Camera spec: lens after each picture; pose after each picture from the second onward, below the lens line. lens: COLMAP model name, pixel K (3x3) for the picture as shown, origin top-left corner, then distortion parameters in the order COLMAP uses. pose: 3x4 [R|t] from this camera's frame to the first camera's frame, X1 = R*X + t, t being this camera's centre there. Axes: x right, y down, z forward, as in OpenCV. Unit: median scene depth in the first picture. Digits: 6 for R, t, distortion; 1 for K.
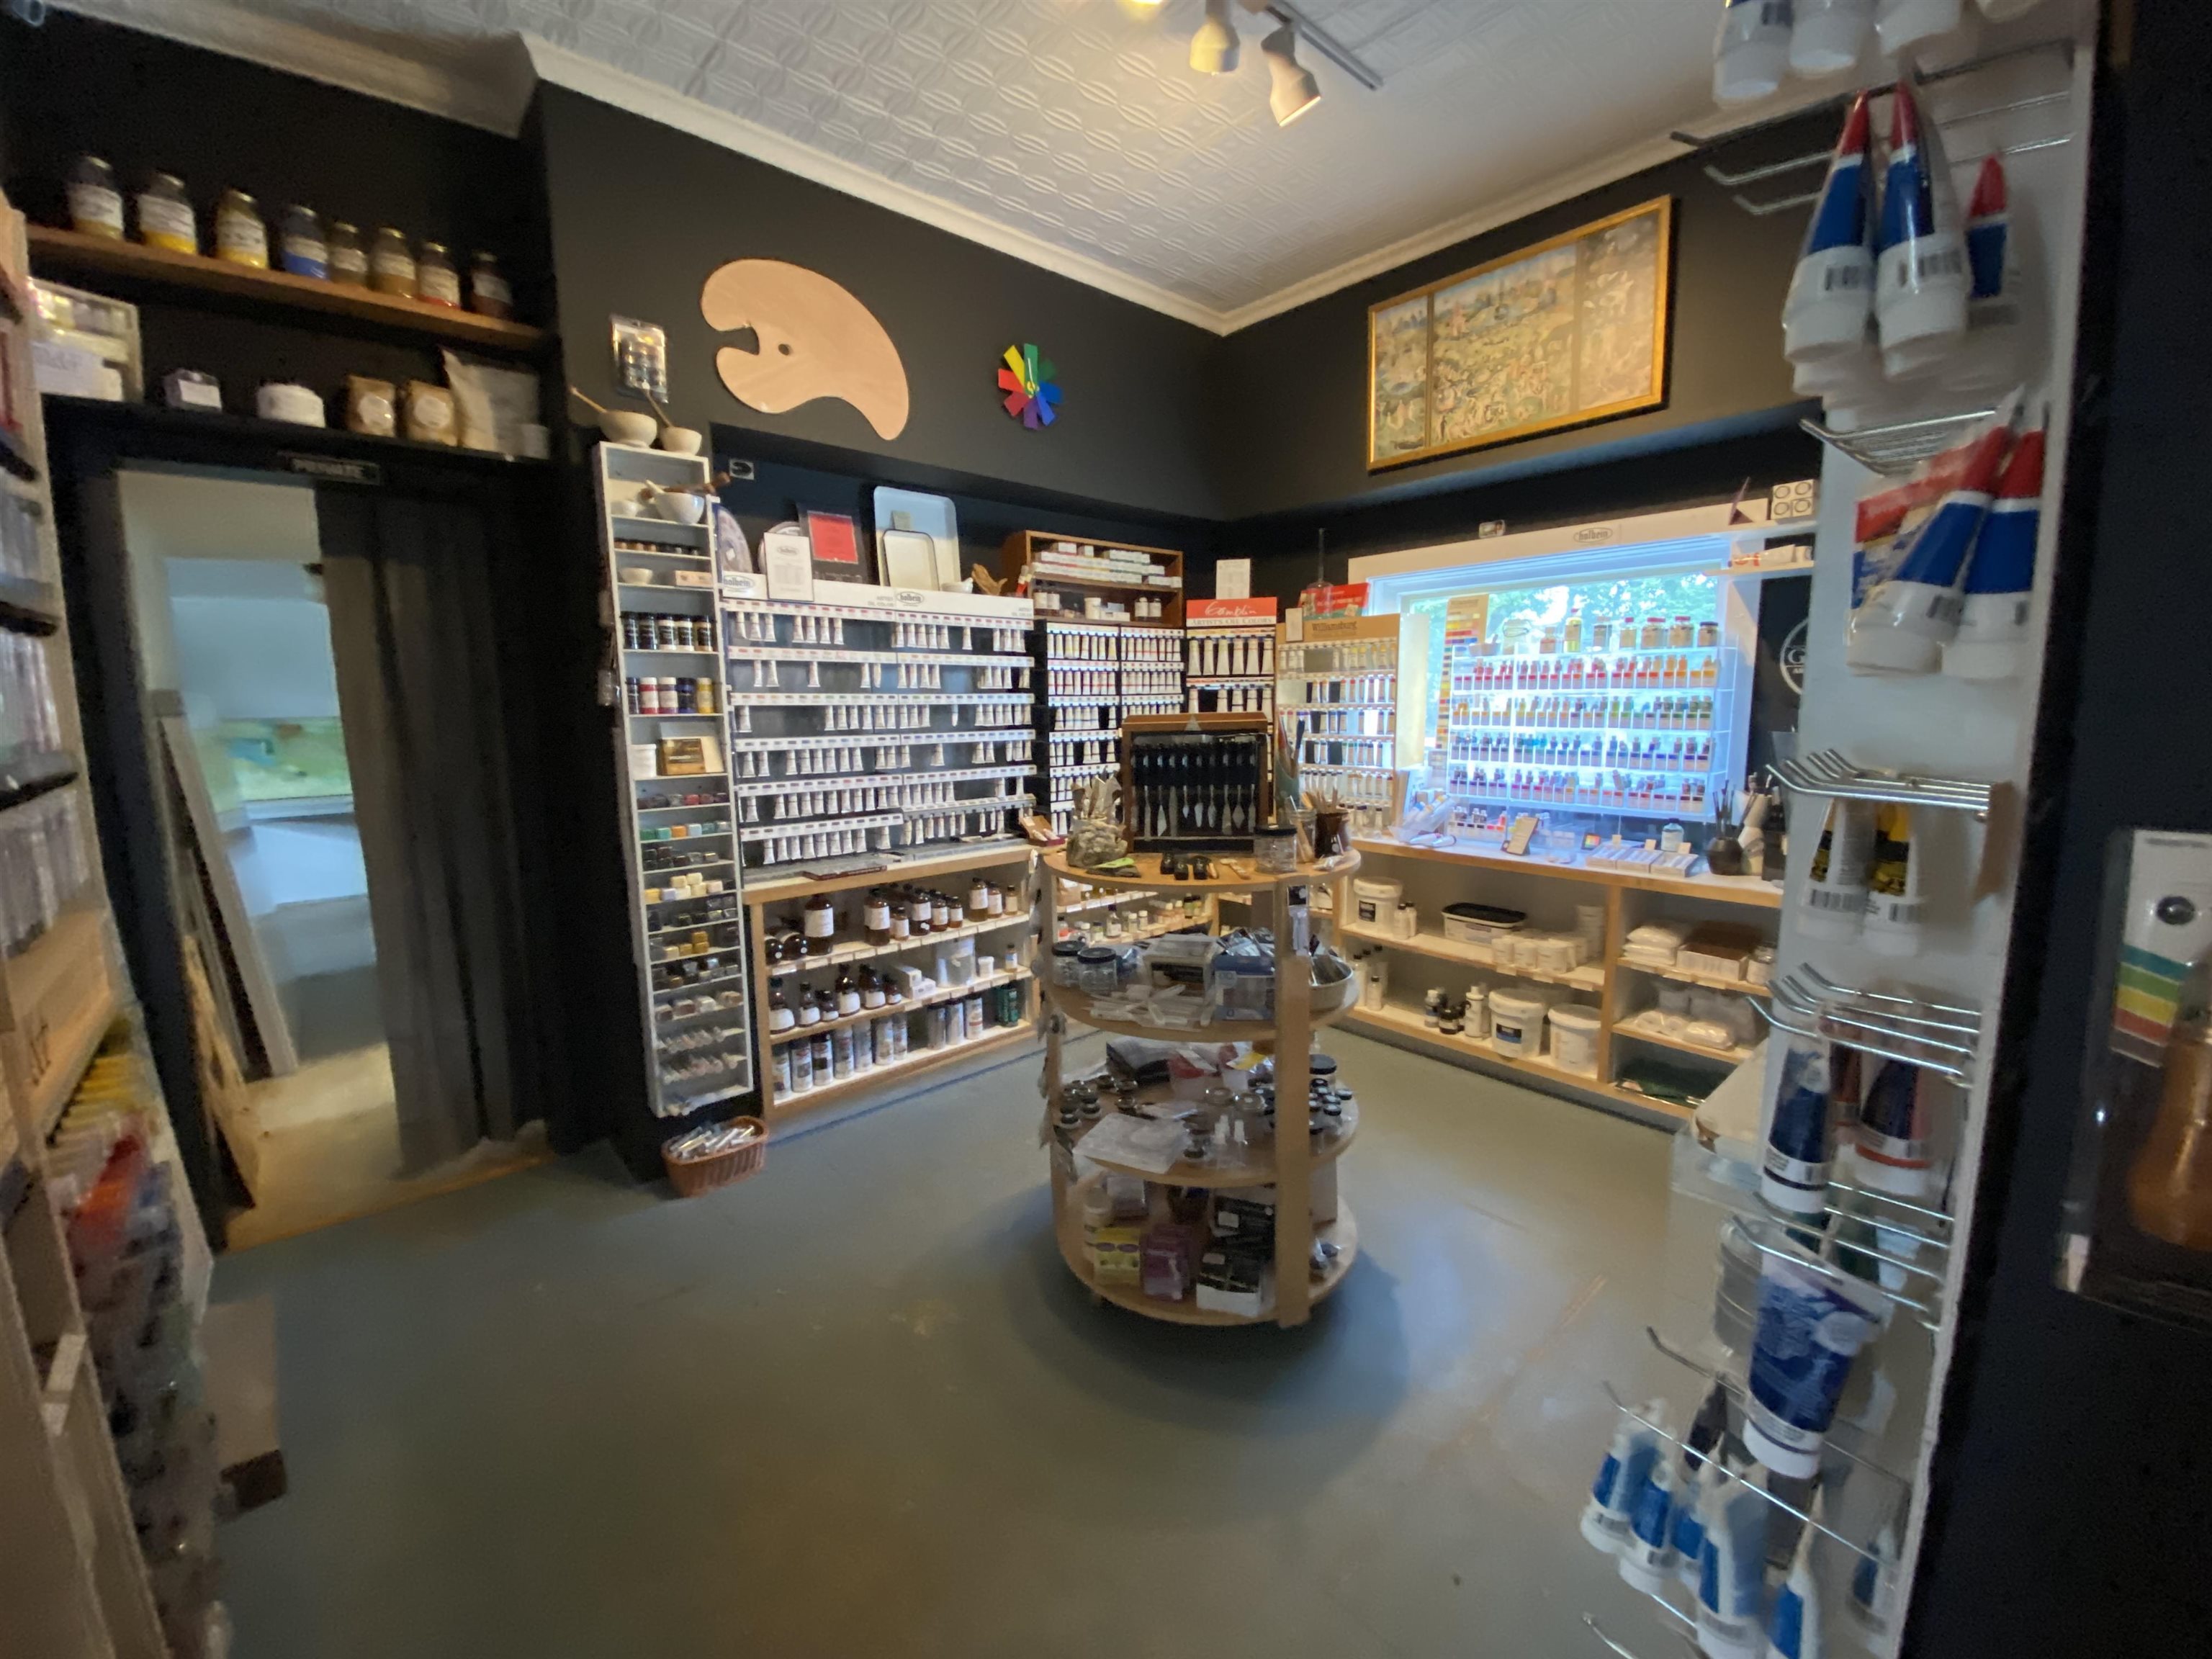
lens RADIAL K [[893.7, 0, 1107.4], [0, 893.7, 833.4], [0, 0, 1]] dist [-0.001902, -0.001203]
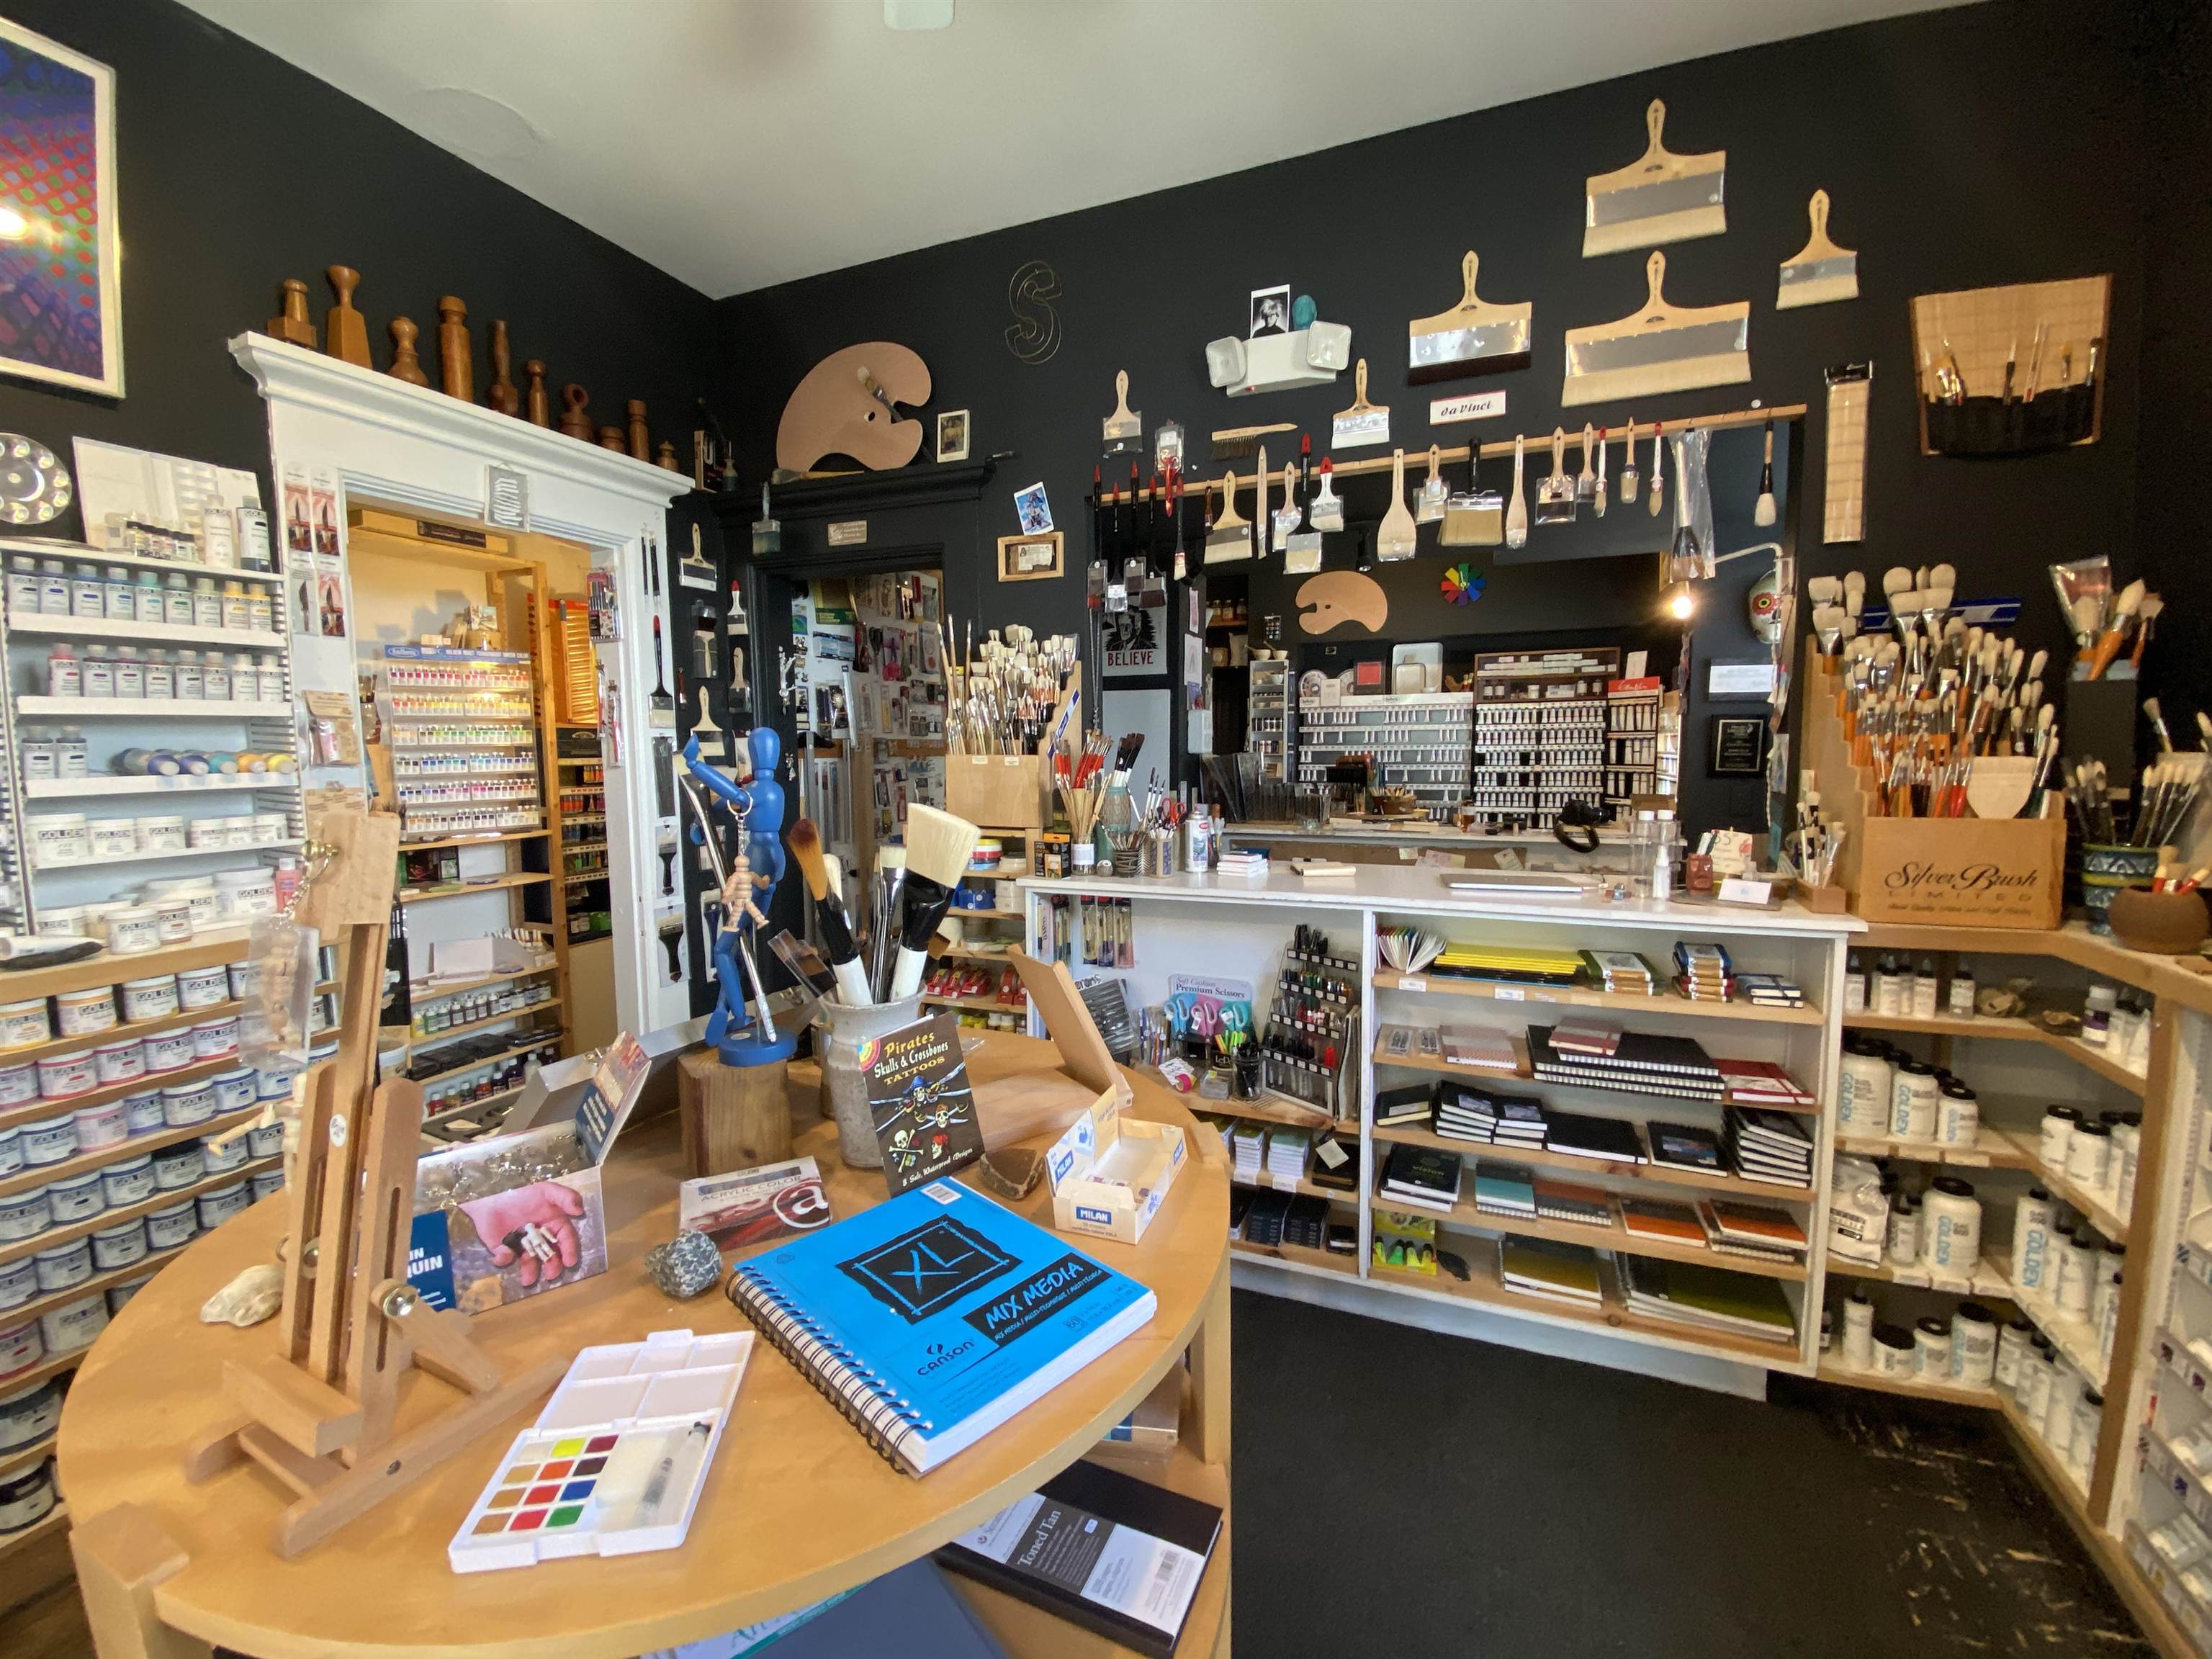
lens RADIAL K [[893.7, 0, 1106.2], [0, 893.7, 824.7], [0, 0, 1]] dist [-0.001902, -0.001203]
pose [[0.437587, 0.086062, -0.895048, 1.227507], [-0.120041, 0.992090, 0.036705, 0.025636], [0.891127, 0.091381, 0.444457, -0.437714]]
